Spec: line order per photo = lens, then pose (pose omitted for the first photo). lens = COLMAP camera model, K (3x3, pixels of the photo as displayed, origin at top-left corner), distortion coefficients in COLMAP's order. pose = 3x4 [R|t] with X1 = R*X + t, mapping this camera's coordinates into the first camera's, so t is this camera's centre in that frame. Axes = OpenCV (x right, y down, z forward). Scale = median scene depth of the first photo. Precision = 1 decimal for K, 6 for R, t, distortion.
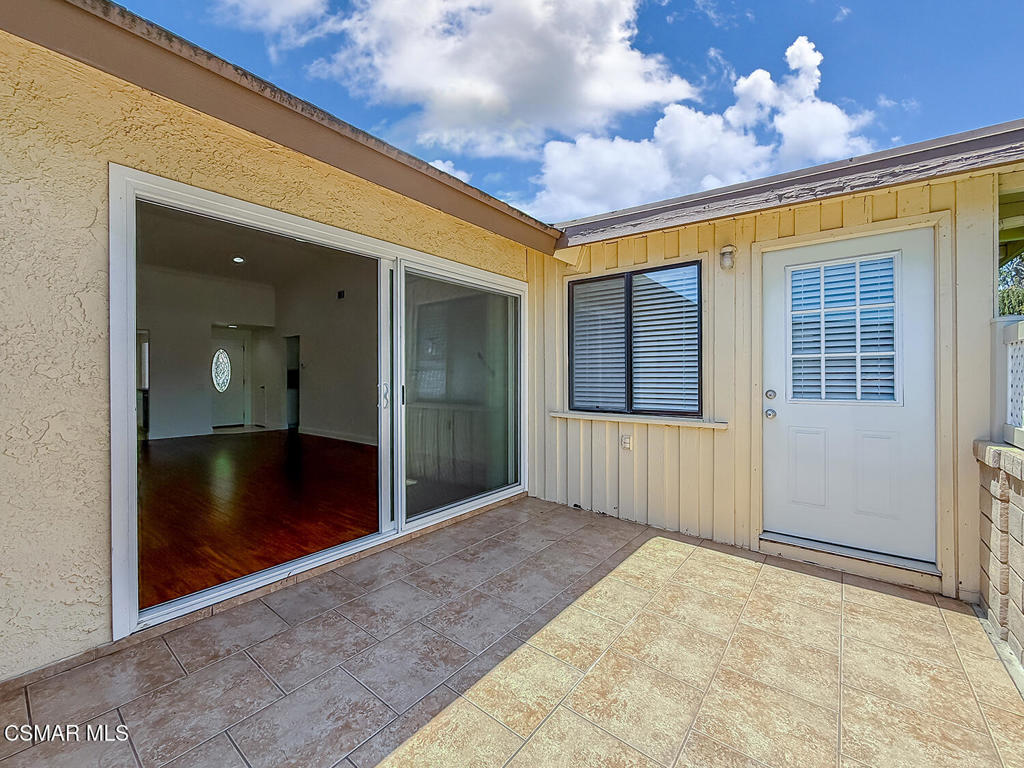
lens RADIAL K [[420.1, 0, 508.3], [0, 420.1, 375.8], [0, 0, 1]] dist [-0.001942, -0.000260]
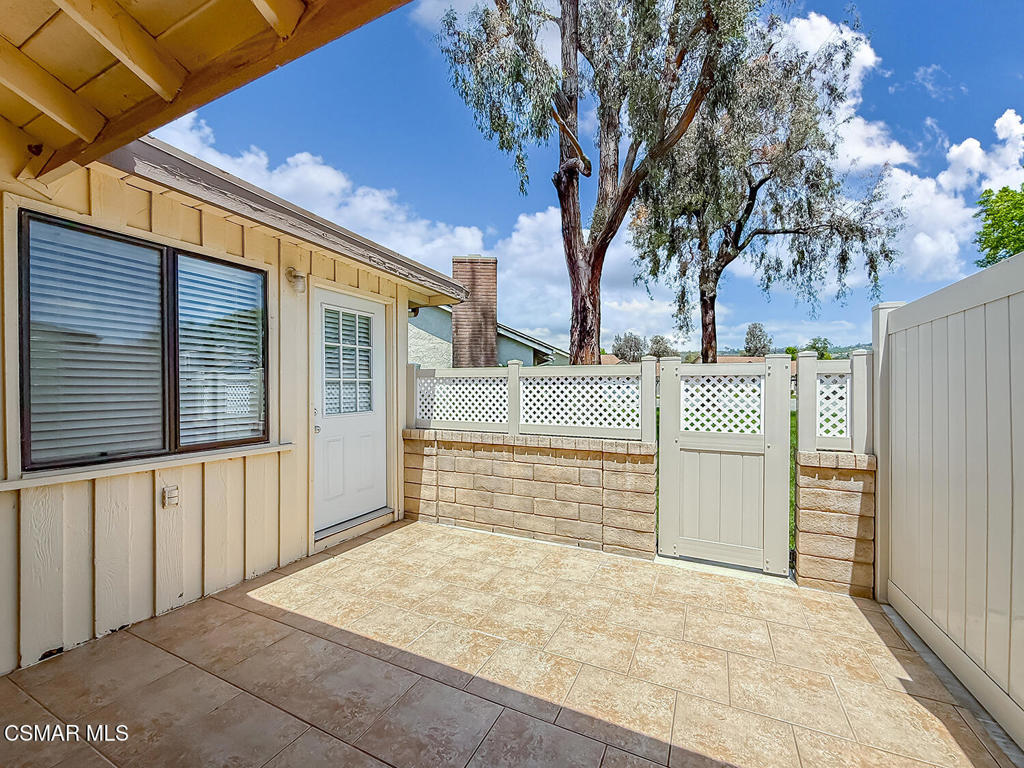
lens RADIAL K [[419.7, 0, 512.0], [0, 419.7, 384.0], [0, 0, 1]] dist [0.000780, 0.000066]
pose [[-0.221421, 0.005721, 0.975162, -0.699341], [-0.004496, 0.999966, -0.006887, -0.029929], [-0.975168, -0.005910, -0.221388, 0.845727]]
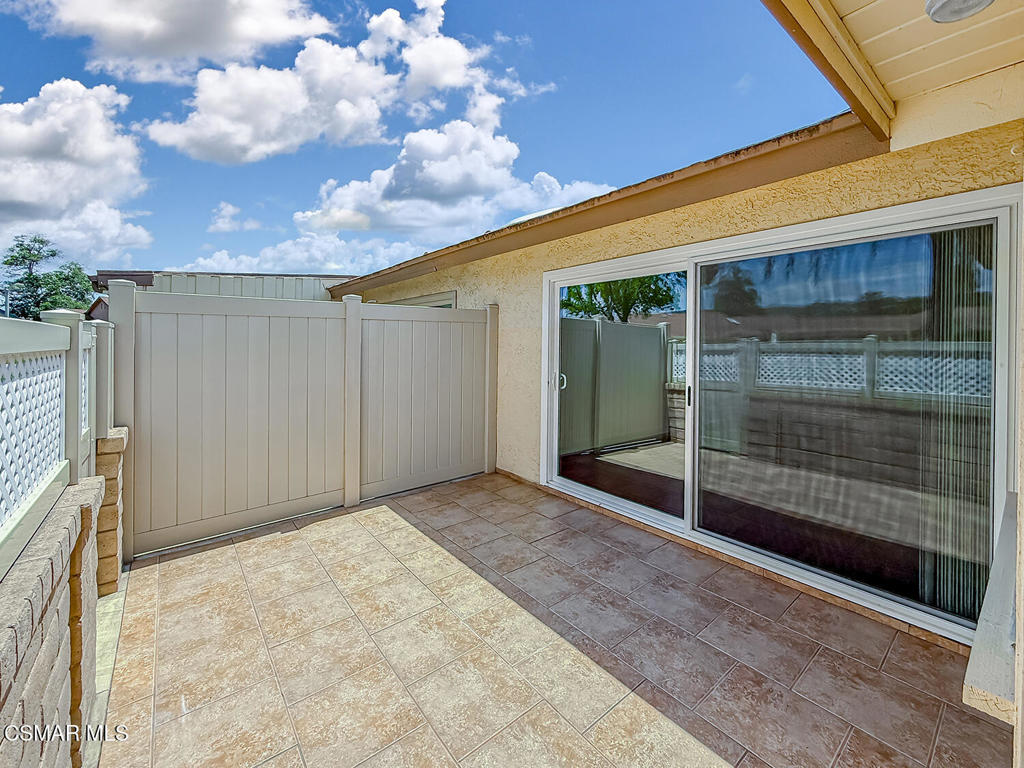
lens RADIAL K [[427.8, 0, 514.0], [0, 427.8, 341.5], [0, 0, 1]] dist [-0.001308, -0.000385]
pose [[-0.216485, -0.010919, -0.976225, 0.945279], [-0.005363, 0.999936, -0.009994, -0.077185], [0.976271, 0.003072, -0.216530, 0.955056]]
